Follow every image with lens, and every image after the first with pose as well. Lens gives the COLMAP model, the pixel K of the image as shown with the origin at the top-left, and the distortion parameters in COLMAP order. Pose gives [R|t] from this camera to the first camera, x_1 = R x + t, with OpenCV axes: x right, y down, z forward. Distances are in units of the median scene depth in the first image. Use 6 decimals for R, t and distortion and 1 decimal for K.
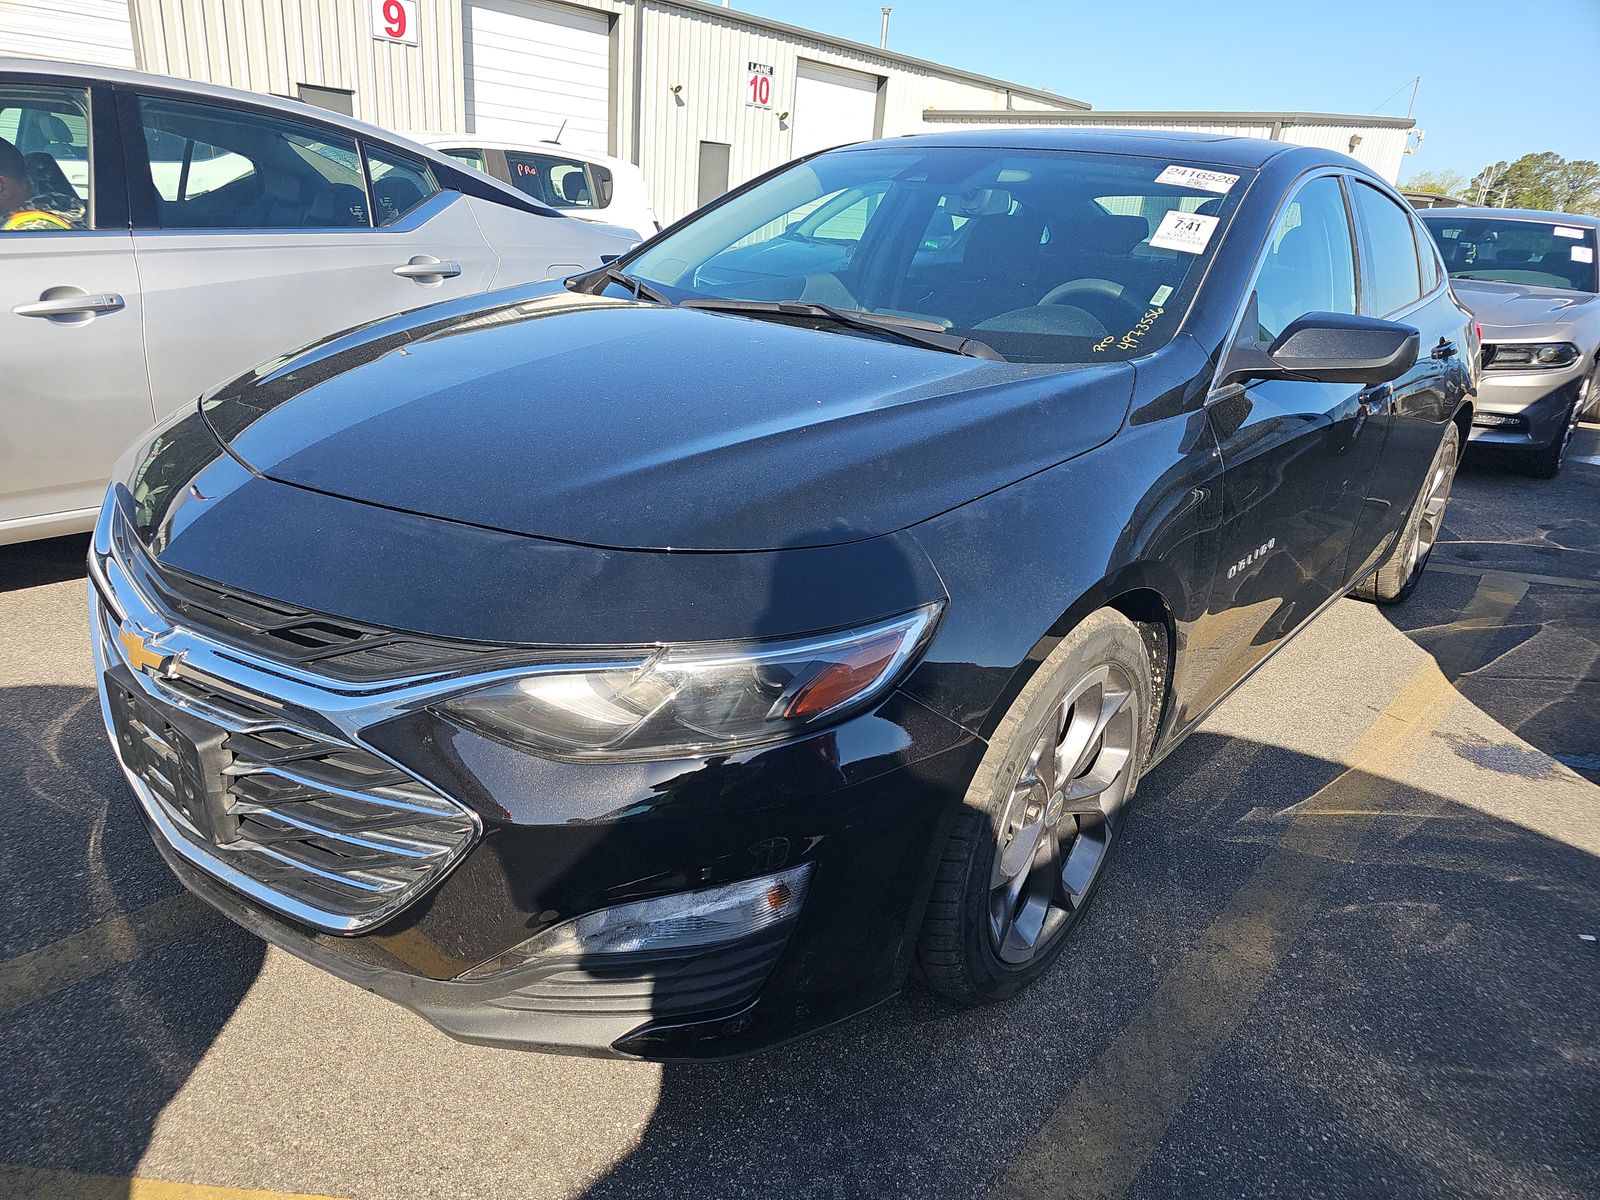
lens RADIAL K [[1060.9, 0, 789.1], [0, 1060.9, 600.7], [0, 0, 1]] dist [-0.003981, -0.002561]
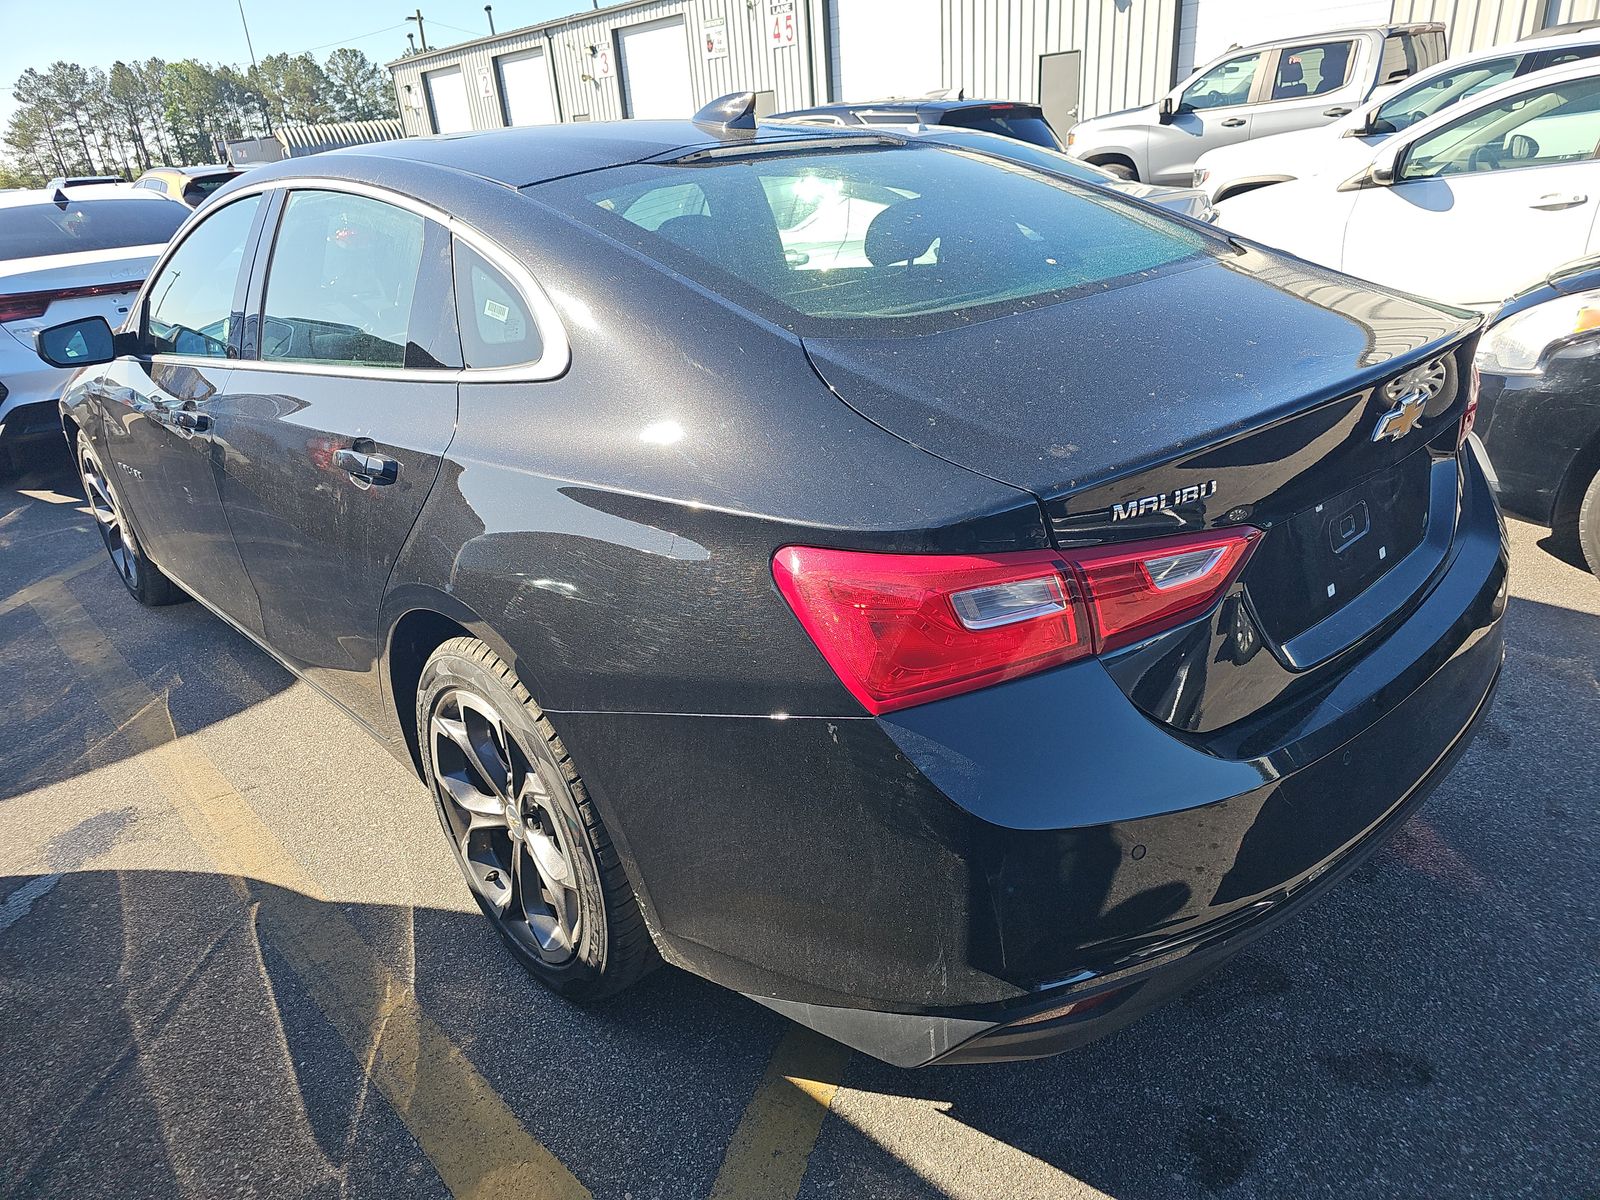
lens RADIAL K [[1060.9, 0, 789.1], [0, 1060.9, 600.7], [0, 0, 1]] dist [-0.003981, -0.002561]
pose [[-0.116089, 0.381281, -0.917141, 1.382889], [-0.255902, 0.880729, 0.398535, -0.558837], [0.959707, 0.280963, -0.004672, 1.538403]]
